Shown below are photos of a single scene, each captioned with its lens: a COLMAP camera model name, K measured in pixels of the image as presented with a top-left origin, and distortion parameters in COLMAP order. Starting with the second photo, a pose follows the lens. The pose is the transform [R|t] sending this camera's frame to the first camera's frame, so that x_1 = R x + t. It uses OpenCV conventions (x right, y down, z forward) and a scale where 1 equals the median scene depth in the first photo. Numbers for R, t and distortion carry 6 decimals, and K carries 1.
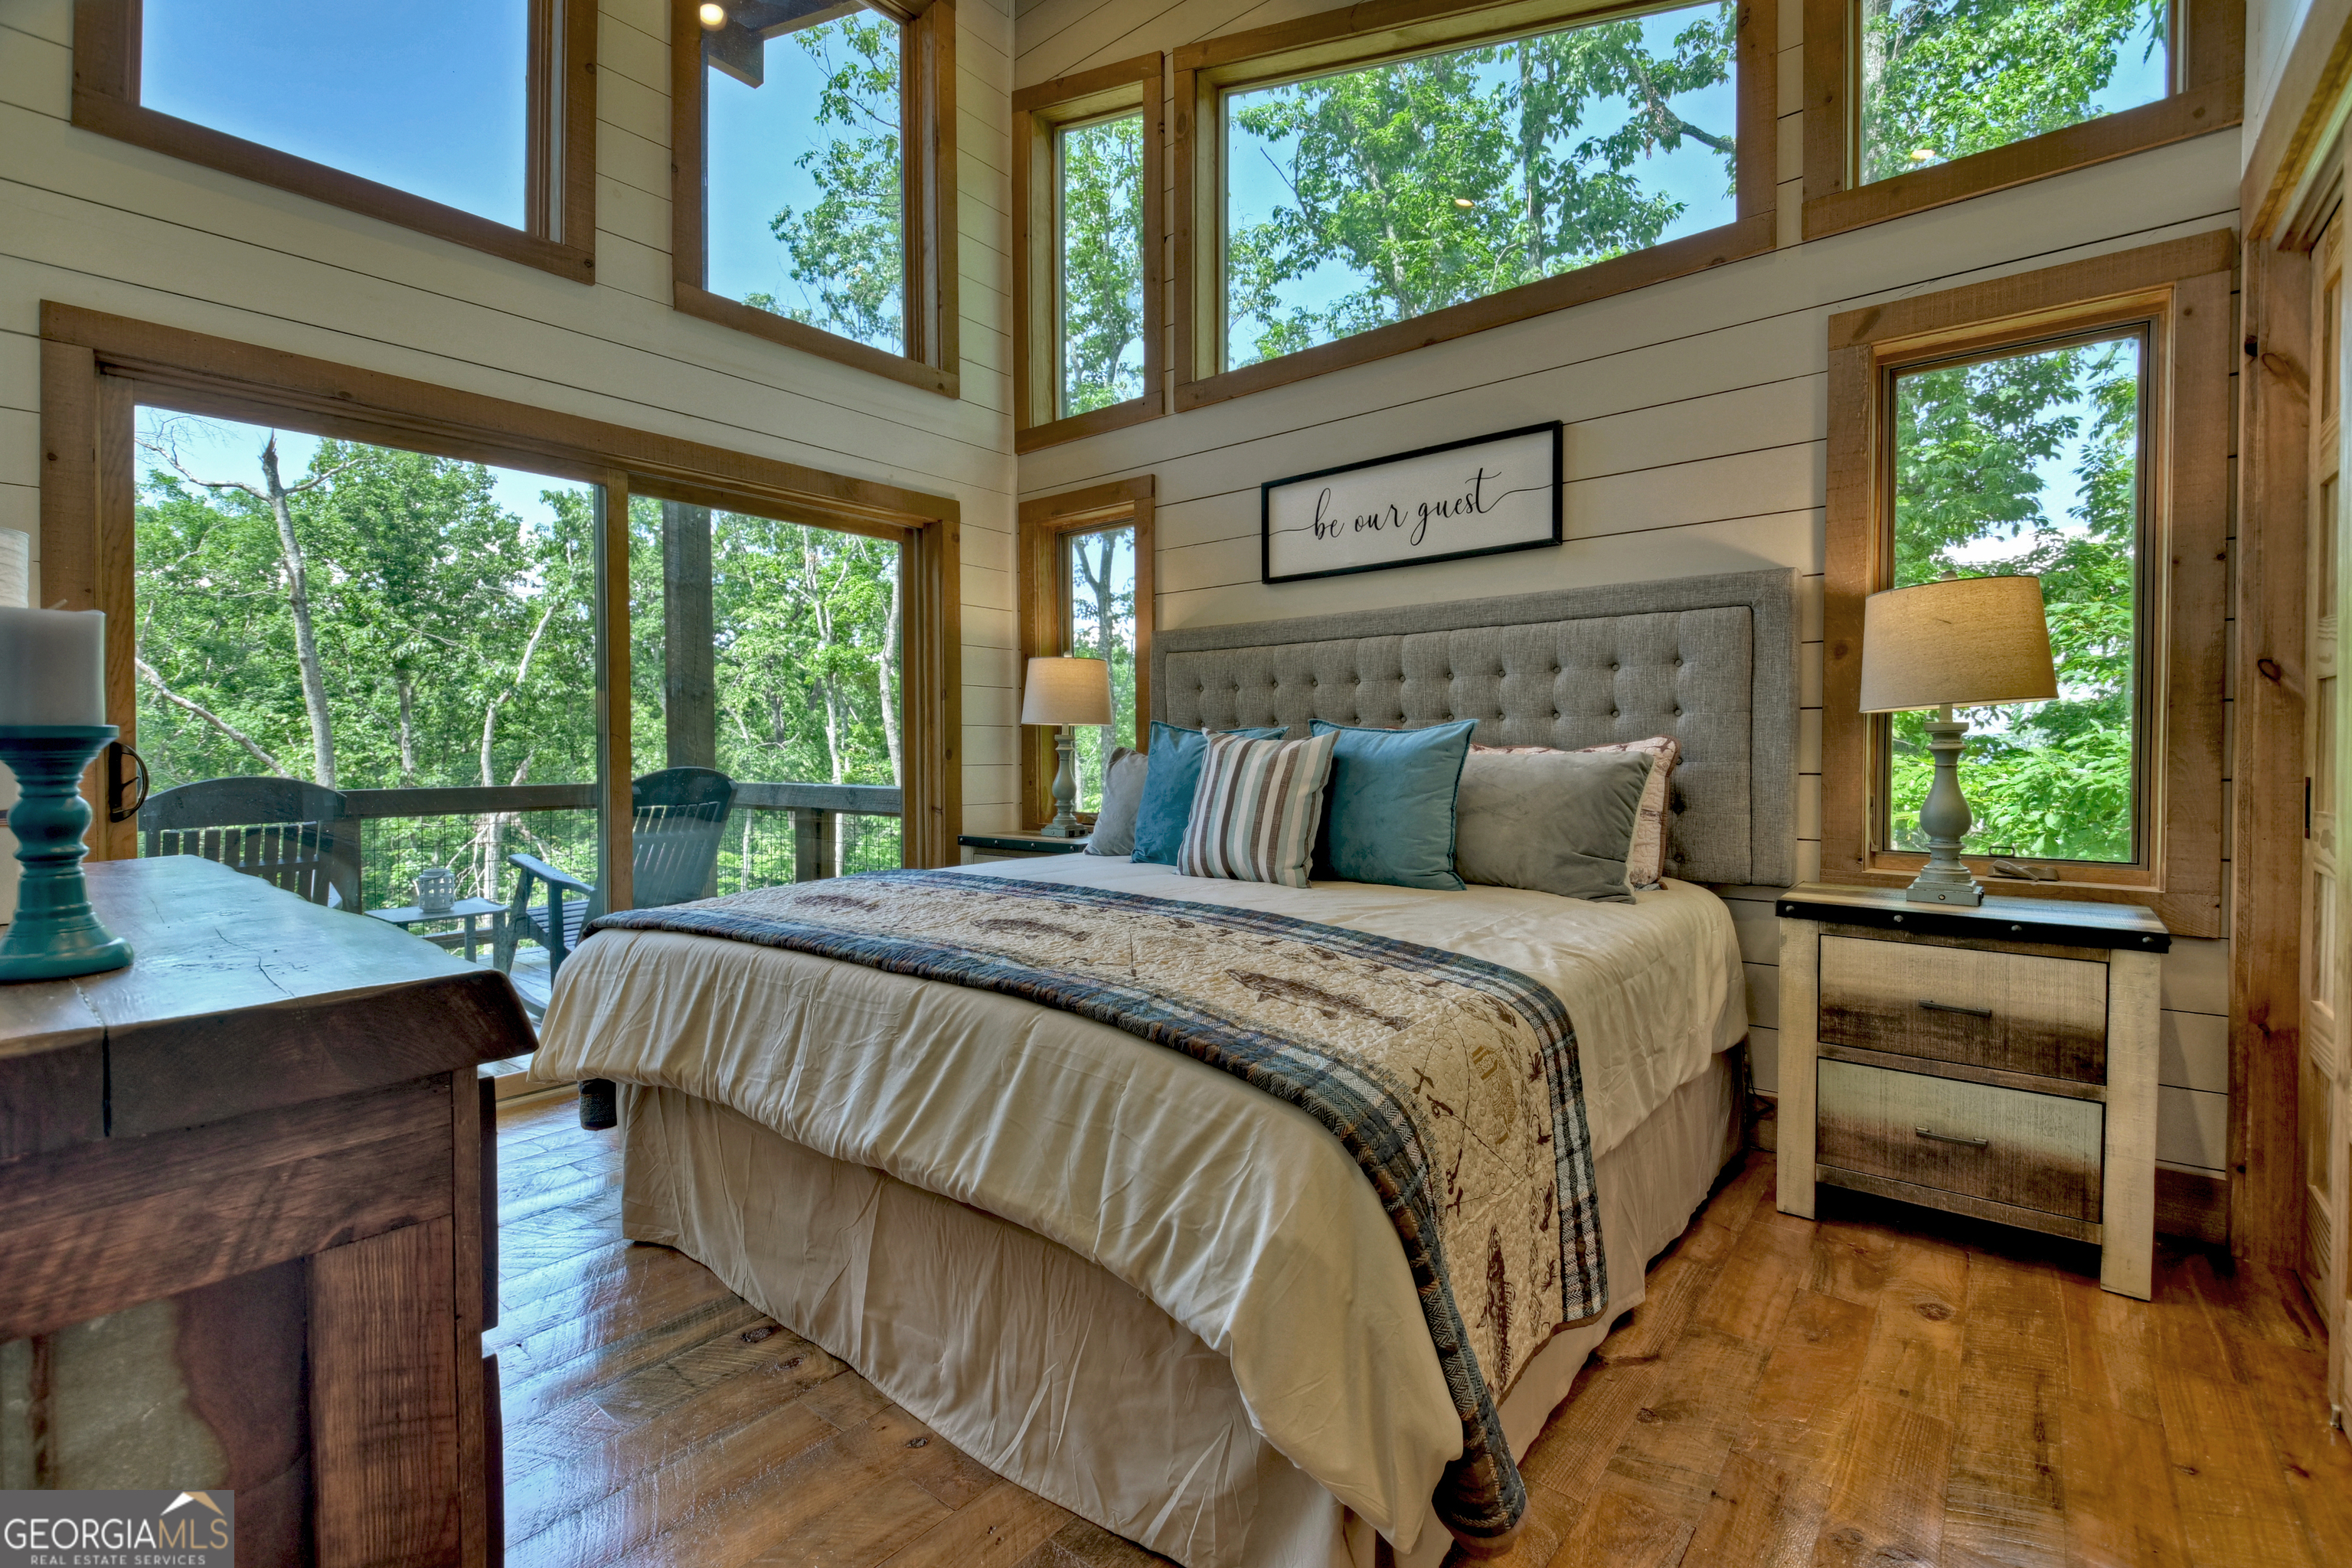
lens RADIAL K [[1072.3, 0, 1165.6], [0, 1072.3, 786.2], [0, 0, 1]] dist [0.023511, -0.023687]
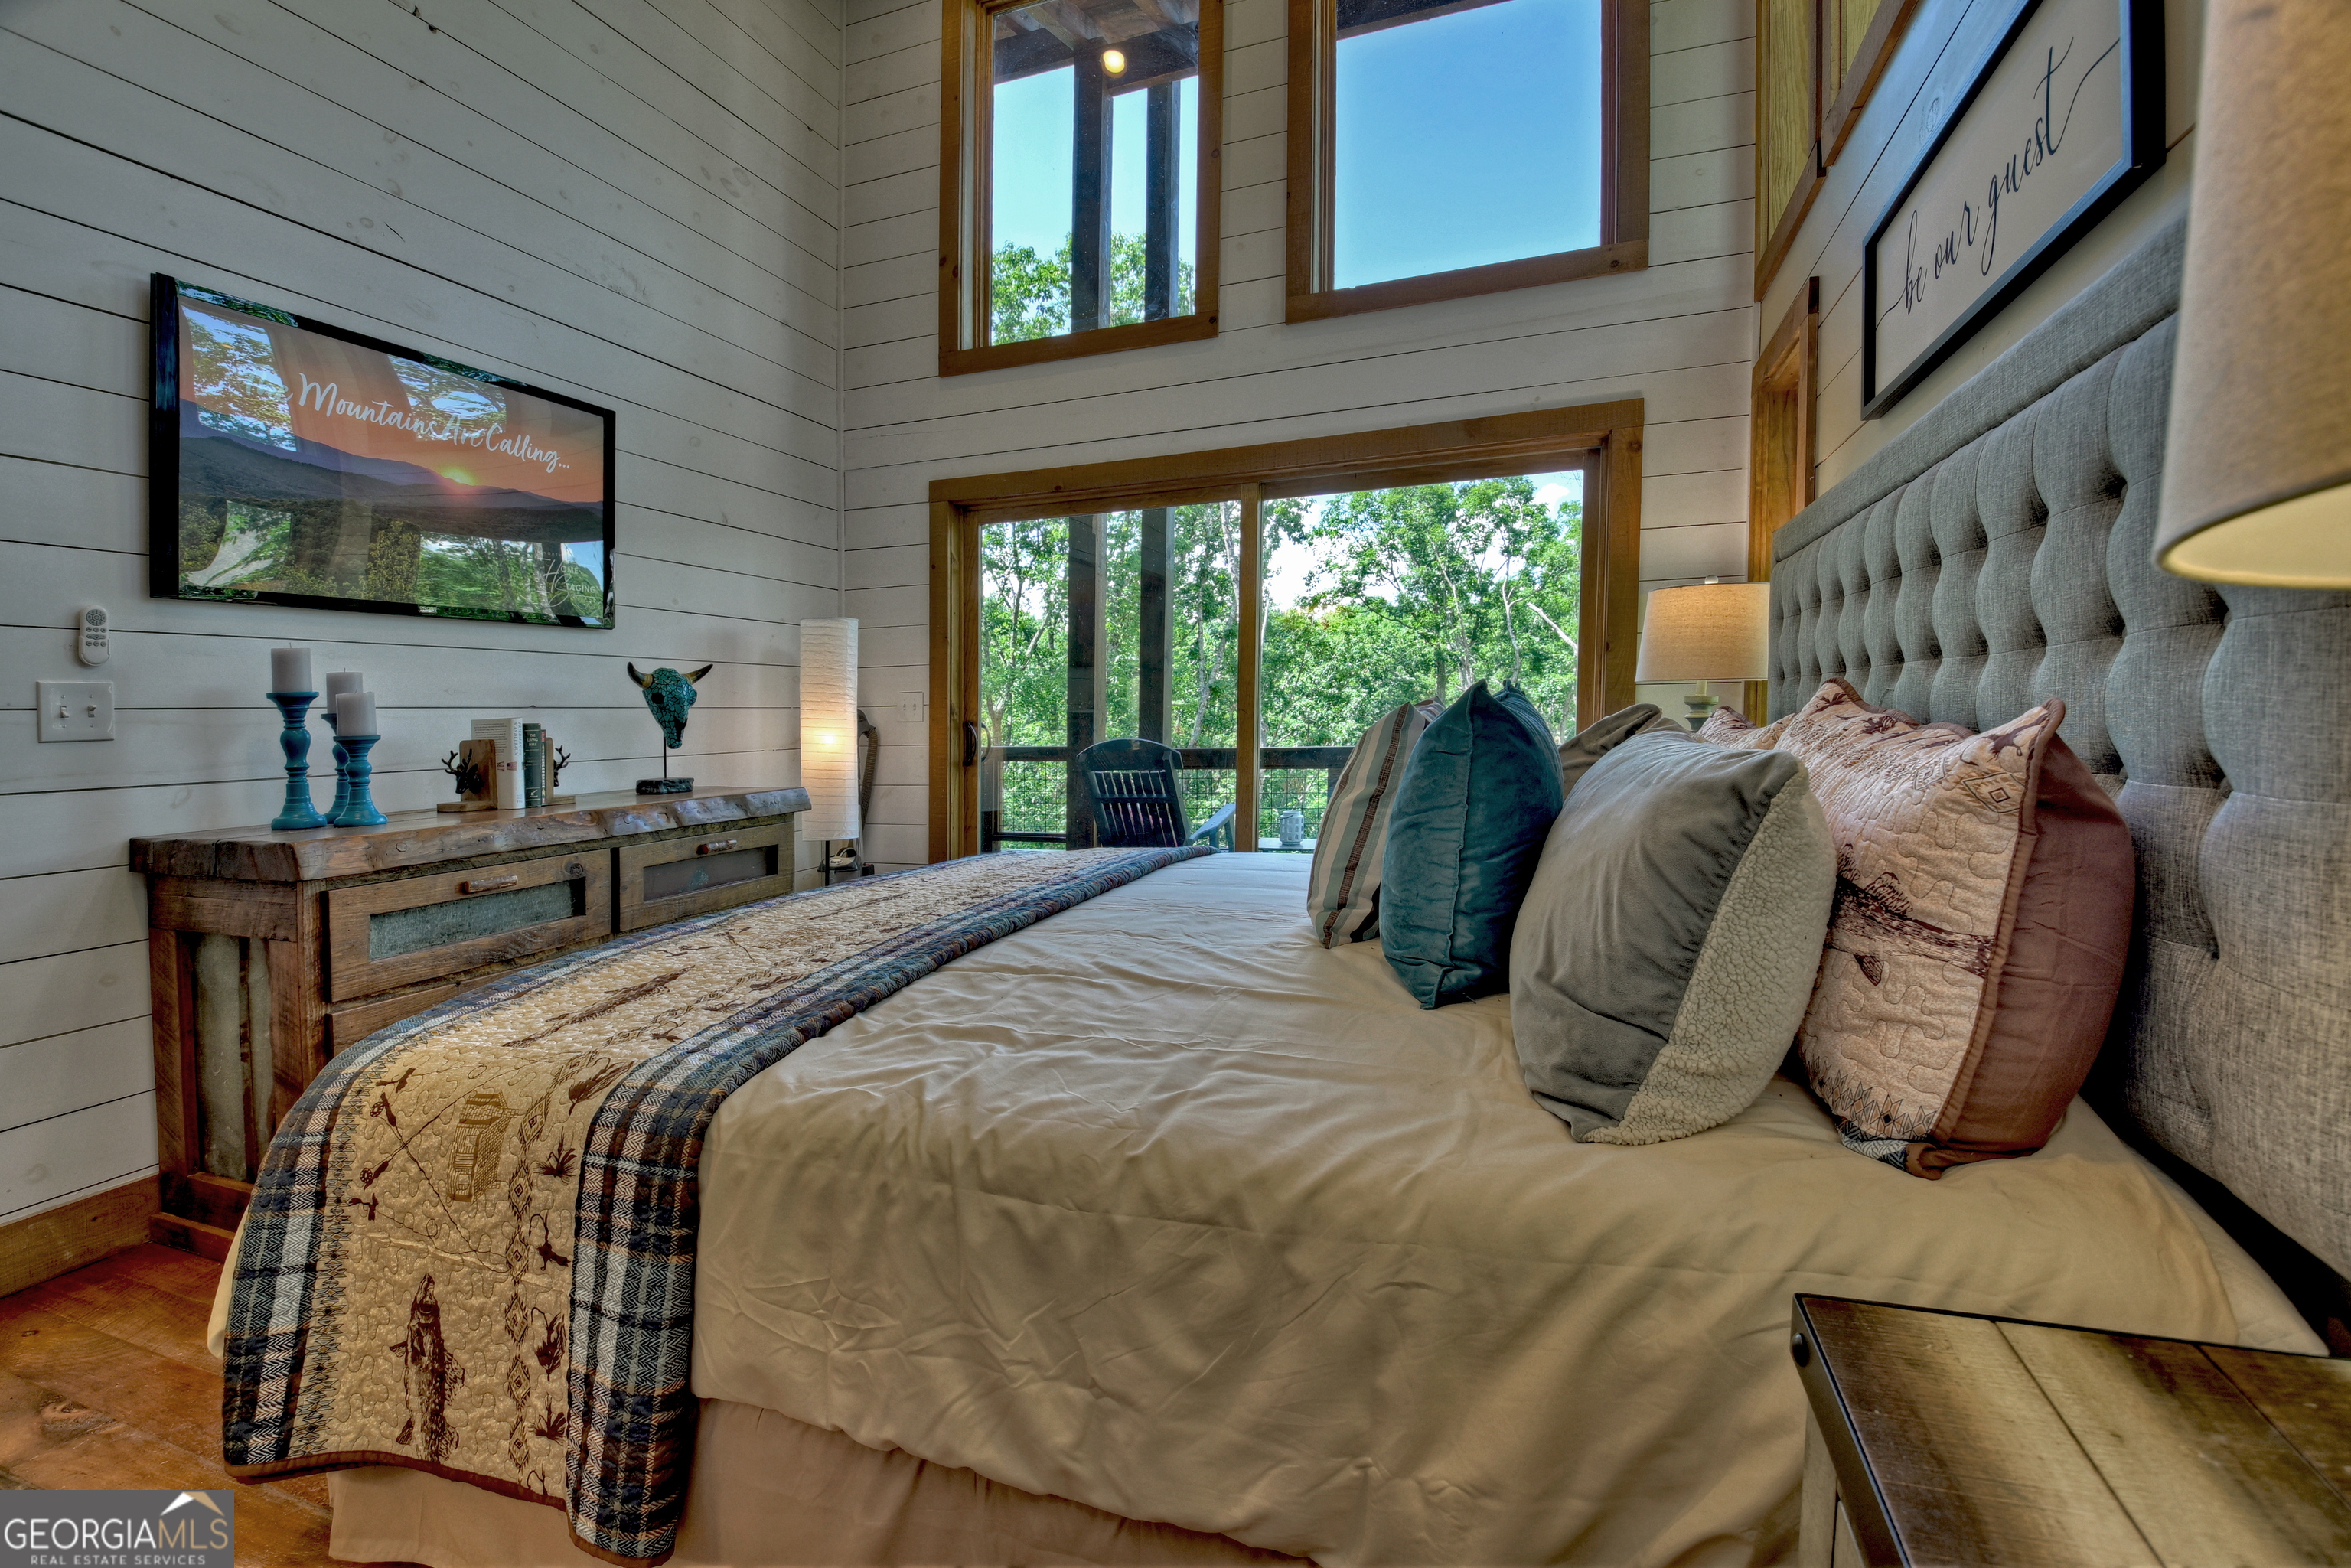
lens RADIAL K [[1009.2, 0, 1178.3], [0, 1009.2, 775.3], [0, 0, 1]] dist [0.000418, -0.018423]
pose [[0.325166, 0.036864, -0.944938, 0.557041], [-0.021430, 0.999271, 0.031610, -0.007784], [0.945414, 0.009972, 0.325719, 0.614695]]
